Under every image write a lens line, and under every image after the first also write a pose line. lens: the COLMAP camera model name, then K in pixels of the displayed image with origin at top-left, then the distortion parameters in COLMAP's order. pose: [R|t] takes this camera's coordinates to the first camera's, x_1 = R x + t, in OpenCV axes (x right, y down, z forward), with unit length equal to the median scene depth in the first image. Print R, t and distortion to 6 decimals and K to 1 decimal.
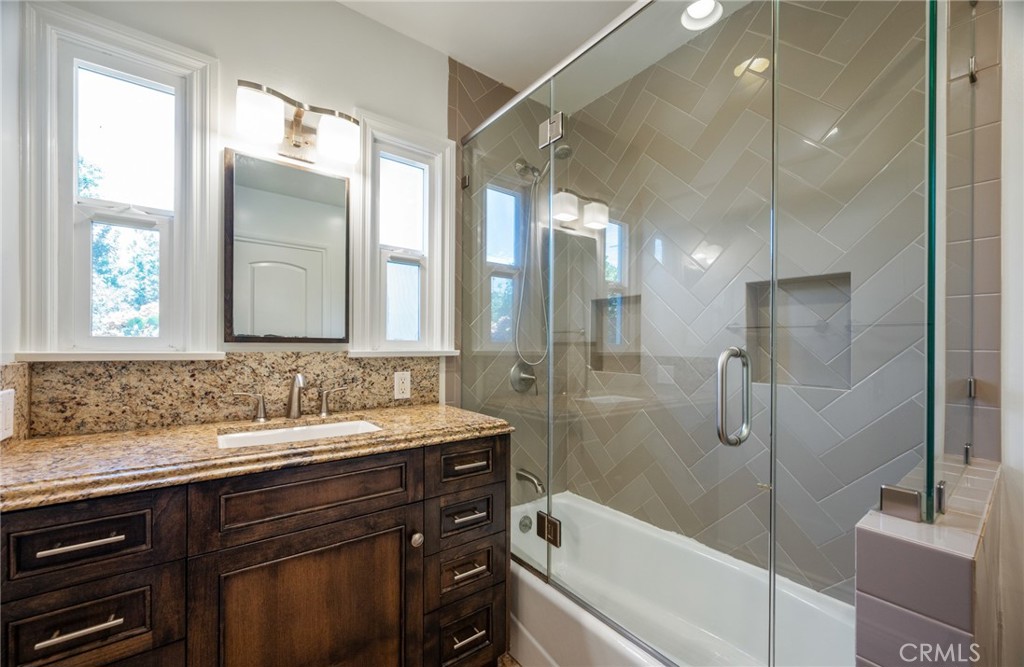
lens RADIAL K [[414.7, 0, 521.3], [0, 414.7, 347.0], [0, 0, 1]] dist [-0.000270, 0.000214]
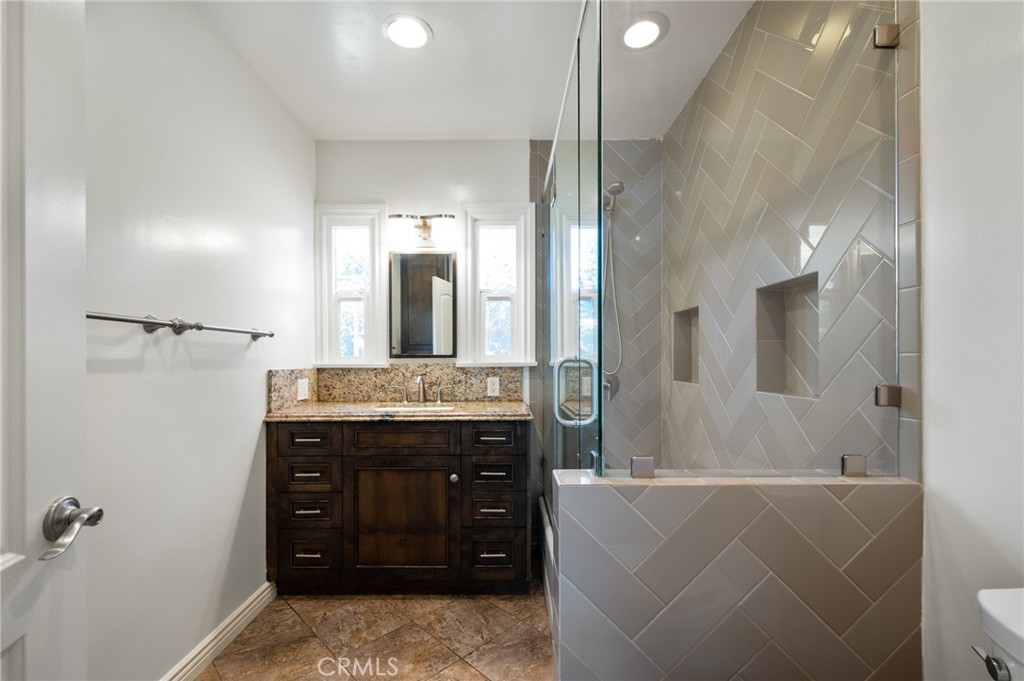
lens RADIAL K [[437.8, 0, 519.2], [0, 437.8, 363.3], [0, 0, 1]] dist [-0.001915, -0.000214]
pose [[0.798684, -0.009098, -0.601681, 0.890906], [0.009128, 0.999954, -0.003004, 0.021741], [0.601681, -0.003093, 0.798731, -0.192551]]
